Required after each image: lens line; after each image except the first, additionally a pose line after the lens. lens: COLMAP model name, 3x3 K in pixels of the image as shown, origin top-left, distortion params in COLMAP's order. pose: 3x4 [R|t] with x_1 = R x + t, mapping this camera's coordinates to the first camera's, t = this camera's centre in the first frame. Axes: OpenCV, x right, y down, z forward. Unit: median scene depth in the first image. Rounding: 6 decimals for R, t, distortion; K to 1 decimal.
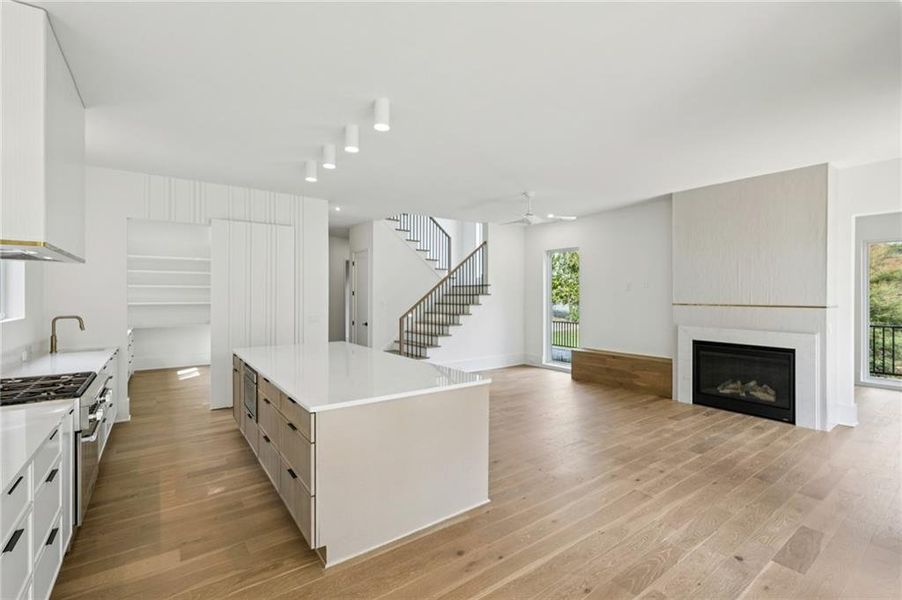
lens RADIAL K [[396.2, 0, 445.8], [0, 396.2, 296.7], [0, 0, 1]] dist [0.004523, 0.001144]
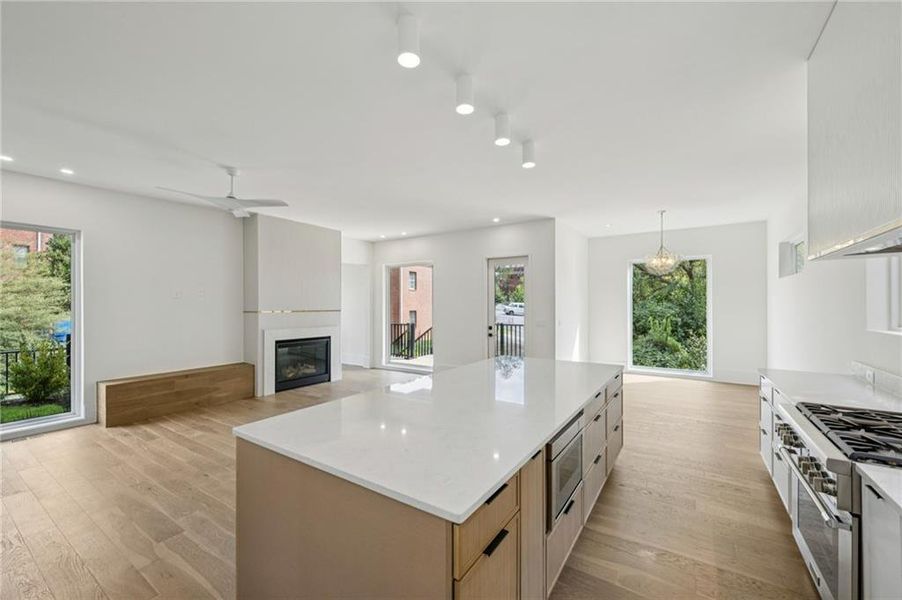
lens RADIAL K [[376.1, 0, 444.8], [0, 376.1, 301.8], [0, 0, 1]] dist [-0.005660, -0.000620]
pose [[-0.356085, 0.004516, 0.934442, -0.639313], [0.004559, 0.999985, -0.003095, -0.003990], [-0.934442, 0.003157, -0.356101, 0.922643]]
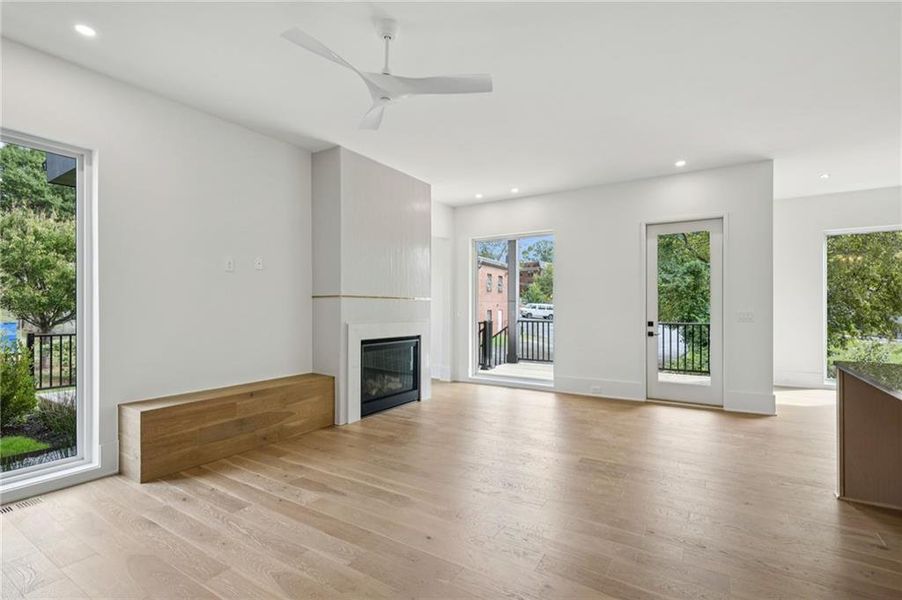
lens RADIAL K [[433.8, 0, 431.3], [0, 433.8, 305.2], [0, 0, 1]] dist [-0.004530, -0.001082]
pose [[-0.364309, 0.002651, 0.931274, -0.250820], [0.001653, 0.999996, -0.002200, 0.040465], [-0.931277, 0.000738, -0.364312, 1.186927]]
